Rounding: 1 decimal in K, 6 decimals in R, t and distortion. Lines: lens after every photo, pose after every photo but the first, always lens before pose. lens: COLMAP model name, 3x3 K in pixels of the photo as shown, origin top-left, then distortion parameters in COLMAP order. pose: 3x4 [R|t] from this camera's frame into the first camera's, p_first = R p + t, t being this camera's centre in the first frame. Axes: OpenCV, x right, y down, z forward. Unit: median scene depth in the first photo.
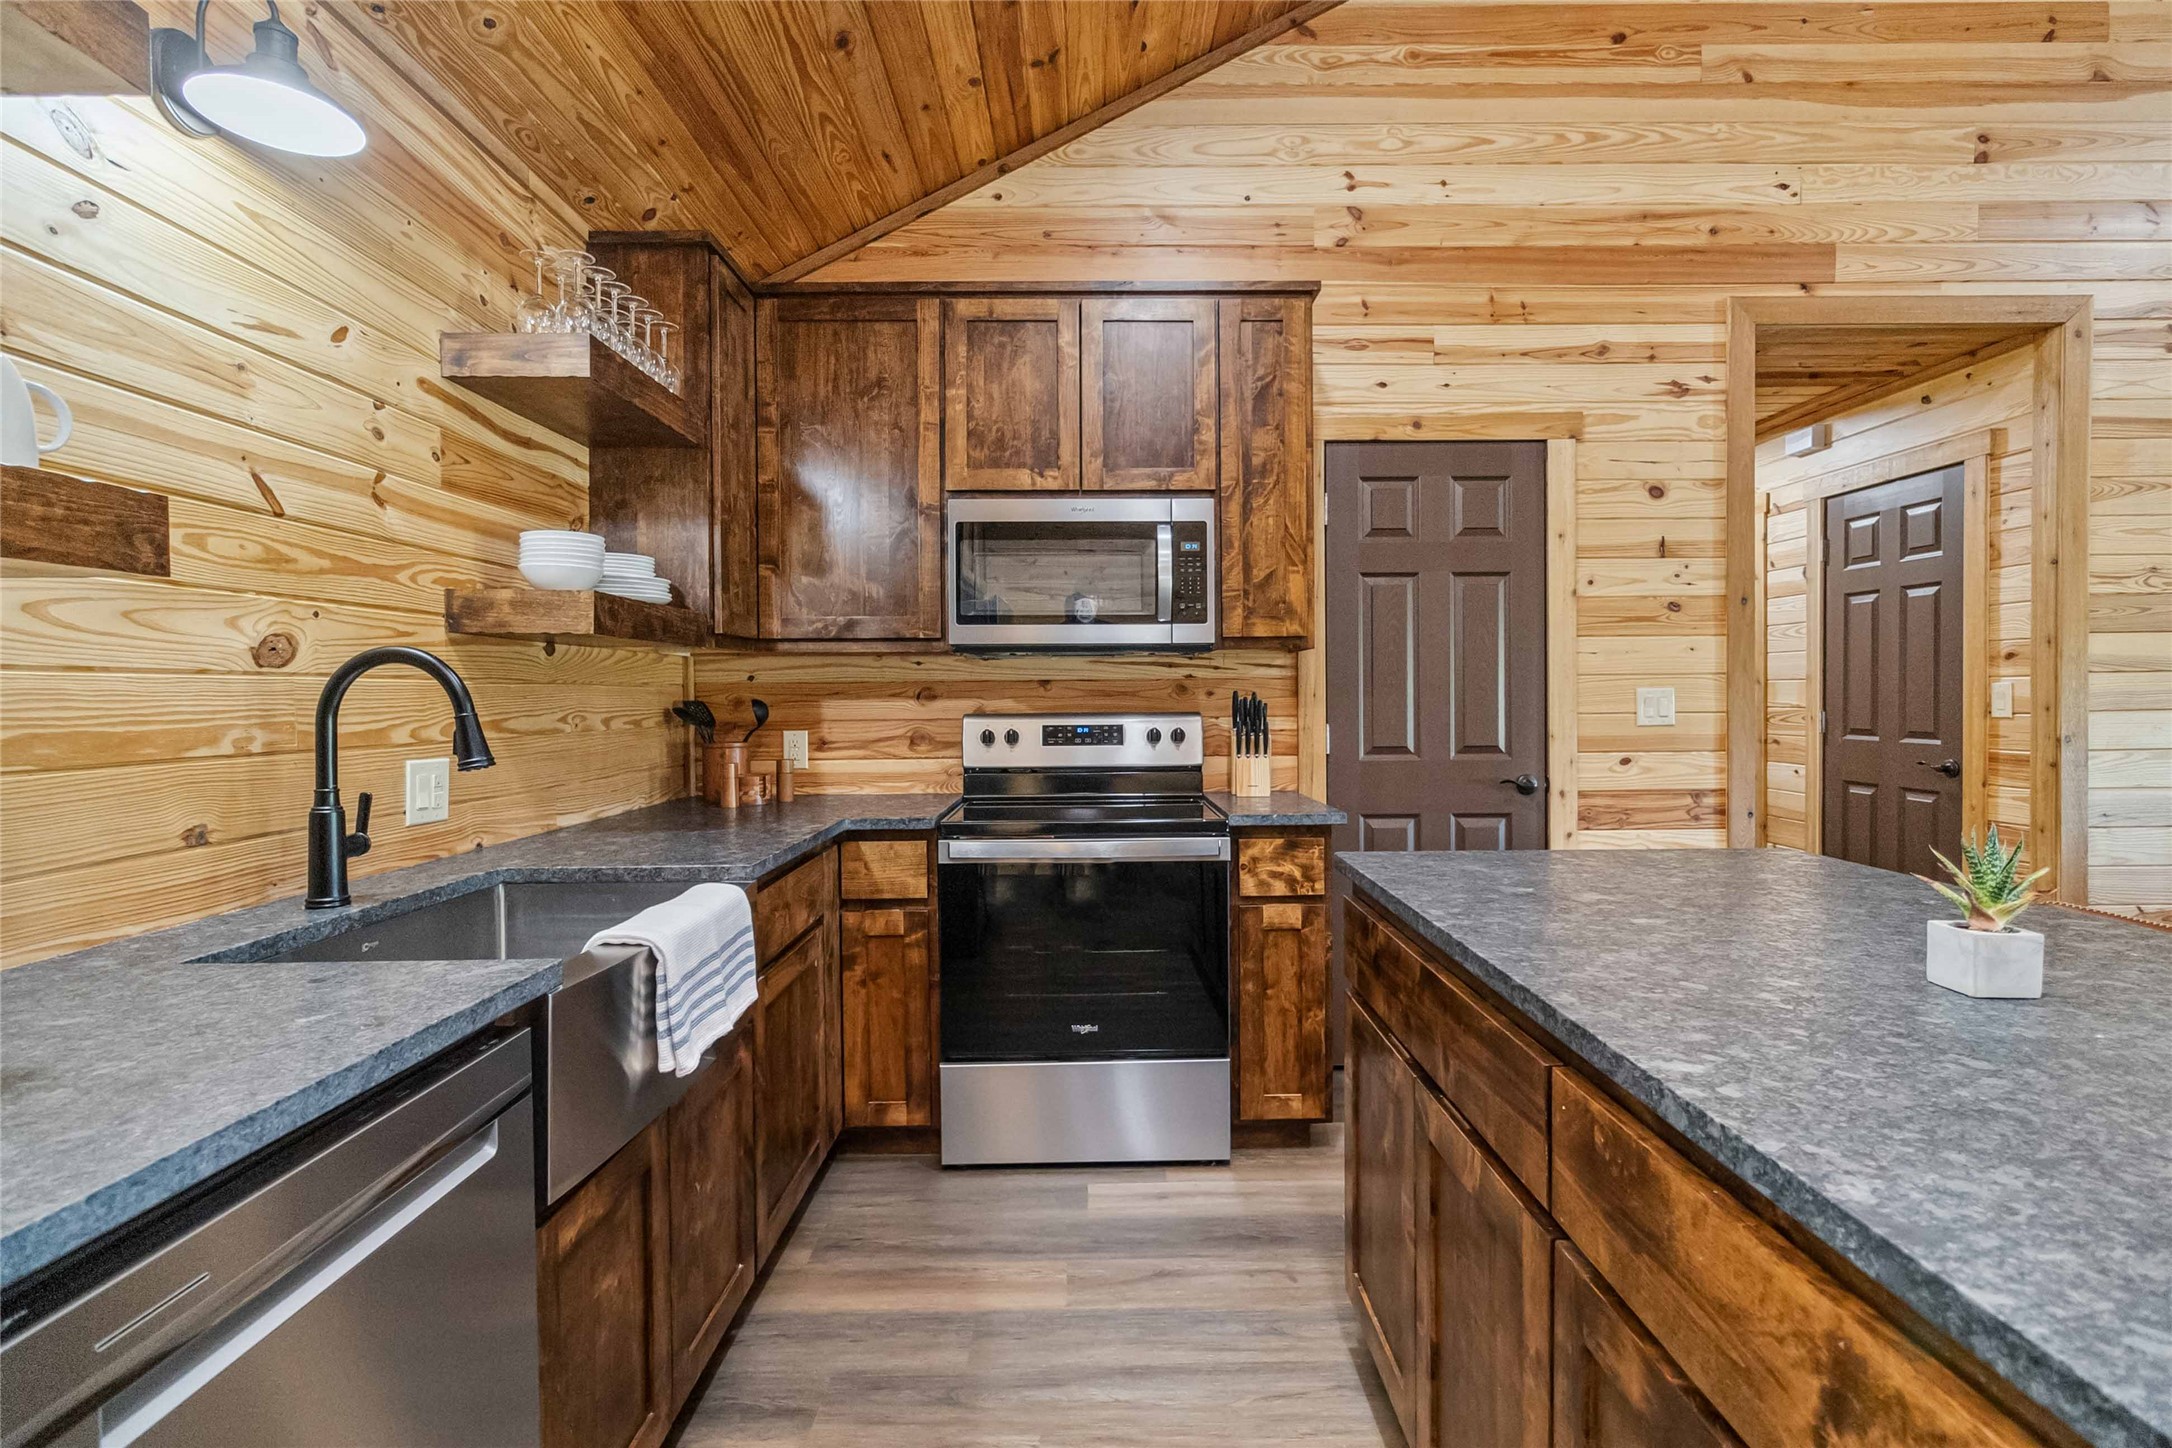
lens RADIAL K [[1045.3, 0, 1109.2], [0, 1045.3, 706.7], [0, 0, 1]] dist [0.003112, 0.002647]
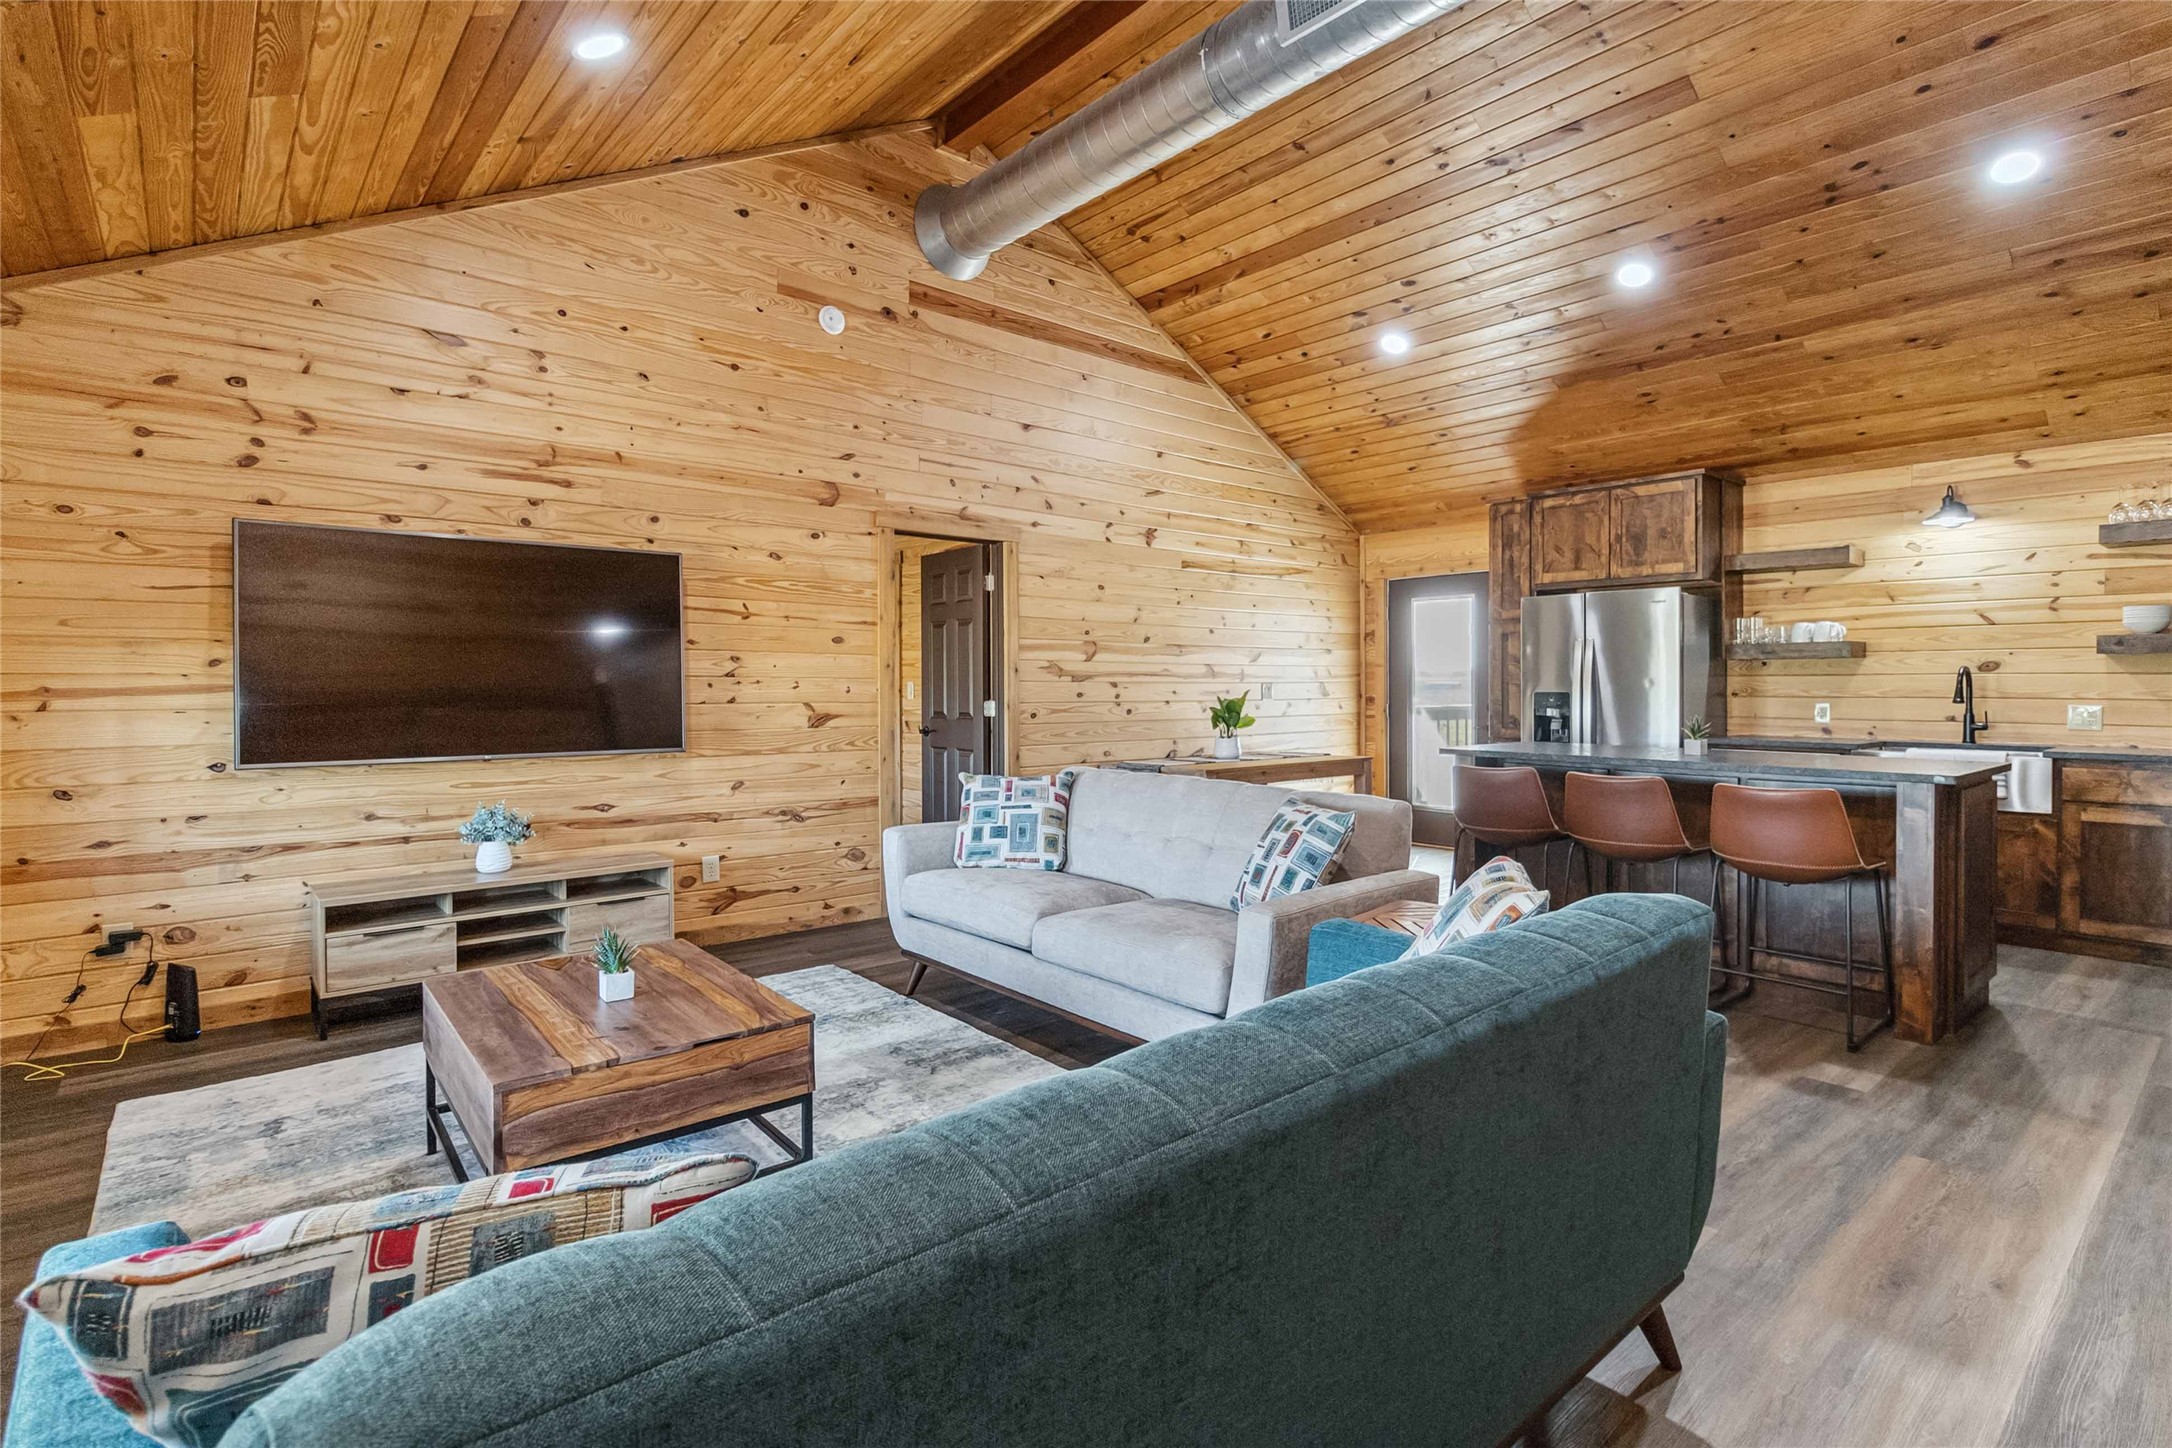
lens RADIAL K [[1045.3, 0, 1098.7], [0, 1045.3, 698.3], [0, 0, 1]] dist [0.003112, 0.002647]
pose [[-0.768652, 0.017810, -0.639419, 1.732067], [-0.000357, 0.999600, 0.028271, -0.023483], [0.639667, 0.021959, -0.768339, 0.881348]]
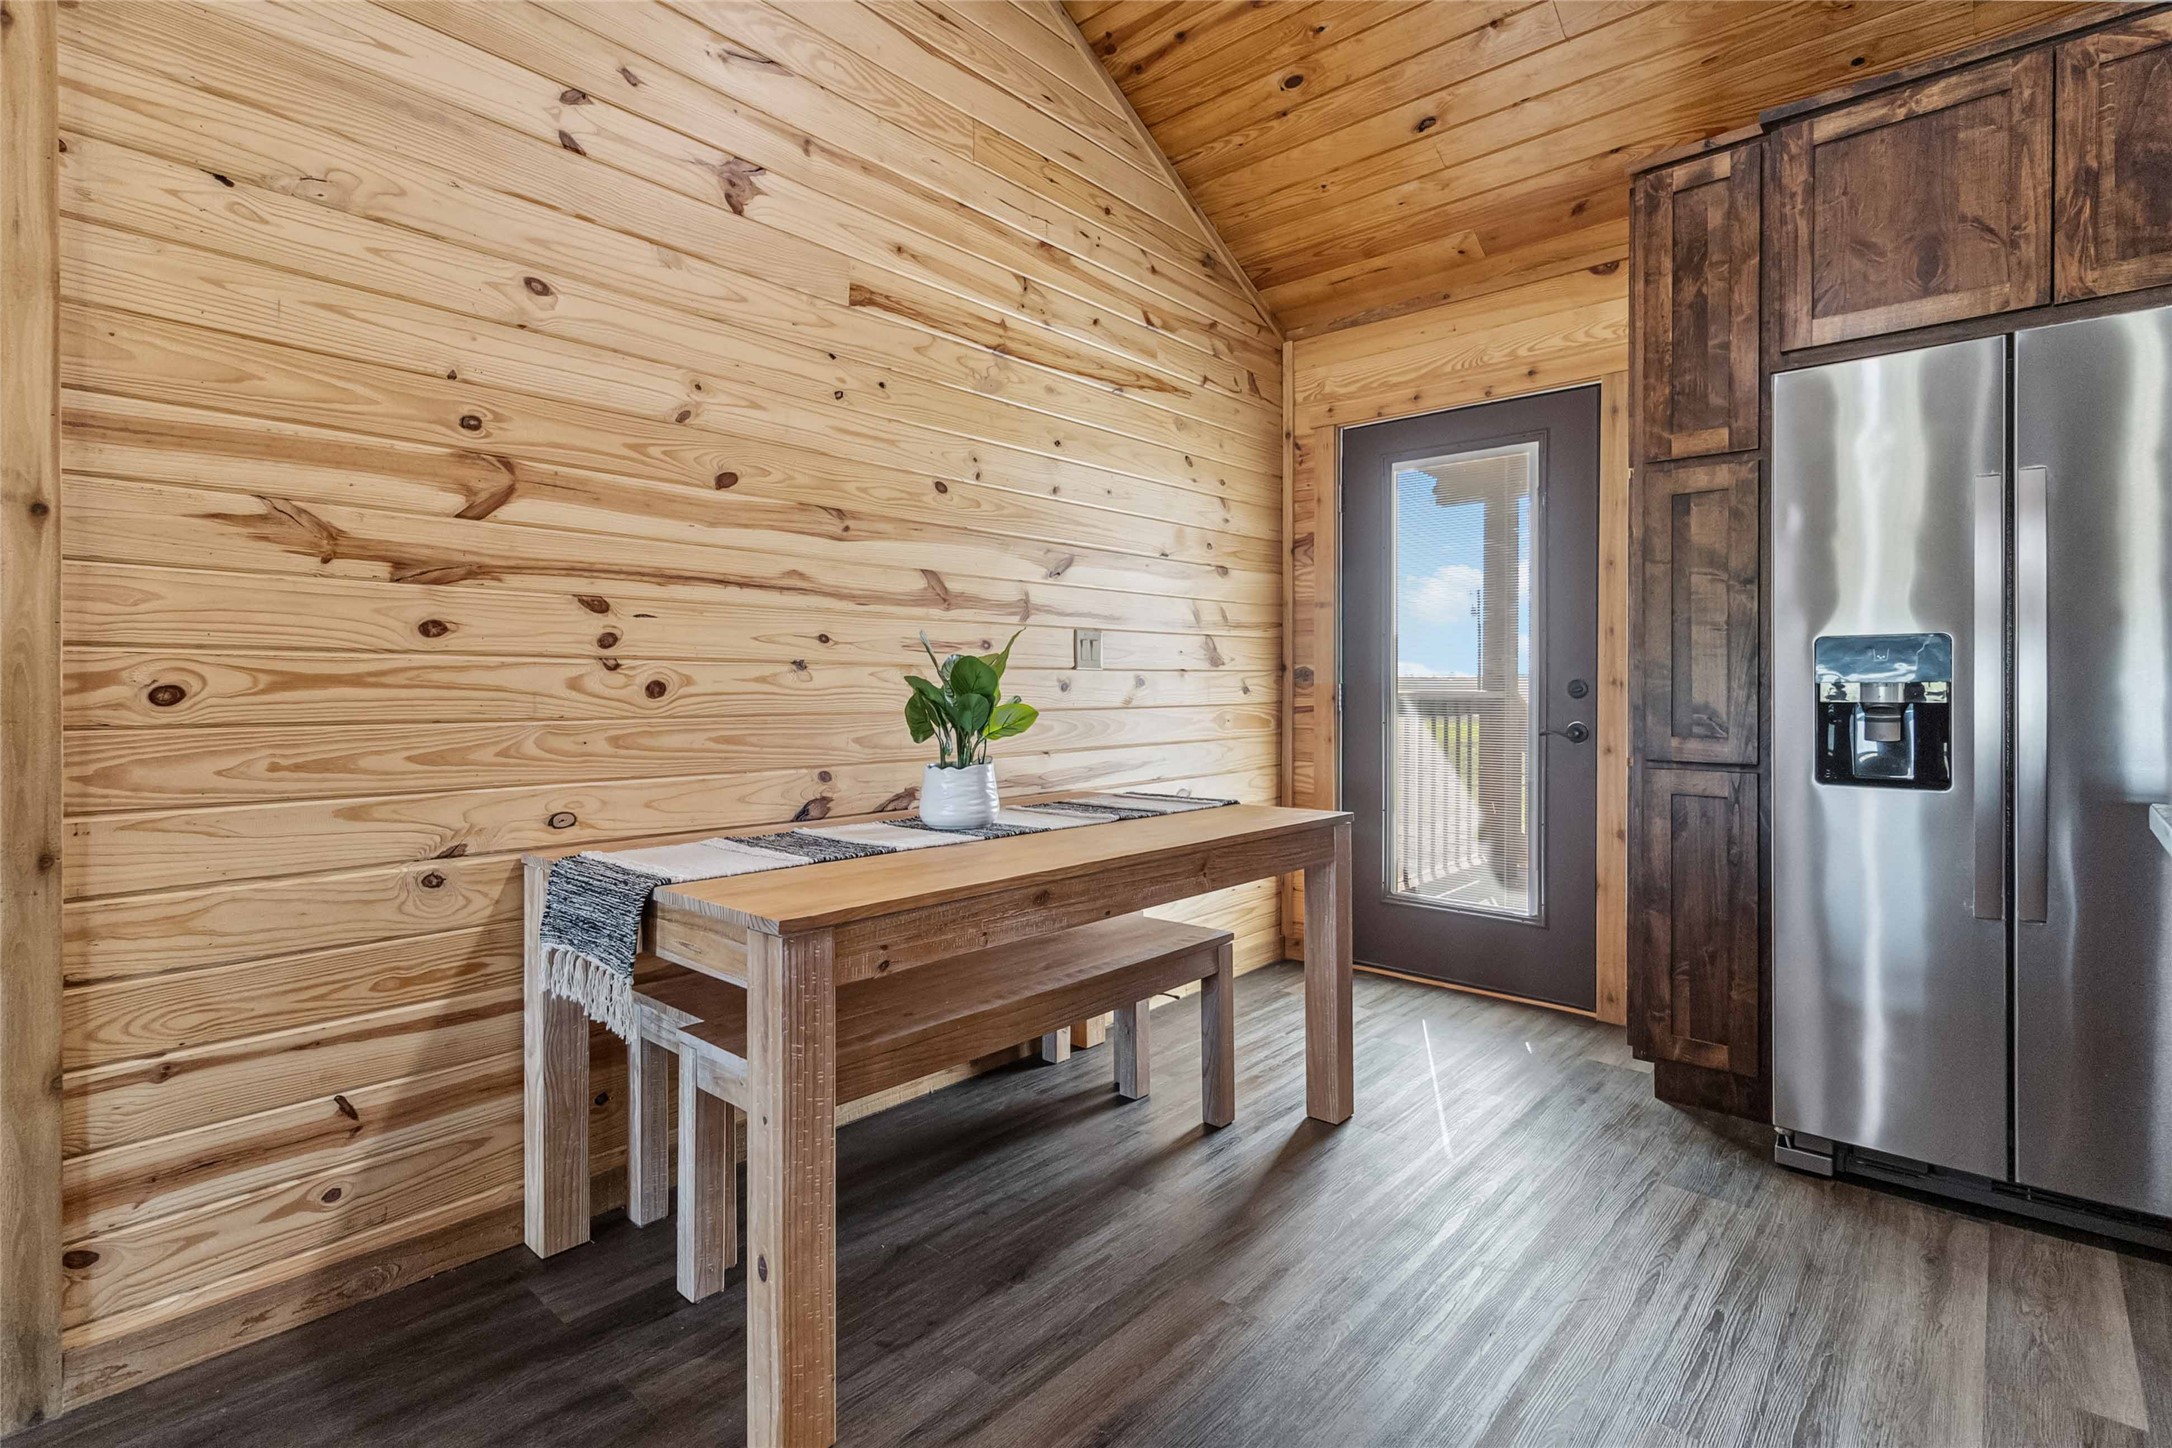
lens RADIAL K [[1045.3, 0, 1106.7], [0, 1045.3, 688.2], [0, 0, 1]] dist [0.003112, 0.002647]
pose [[-0.672604, 0.008100, -0.739958, 0.681657], [-0.007848, 0.999806, 0.018077, 0.045662], [0.739961, 0.017966, -0.672410, 0.016617]]
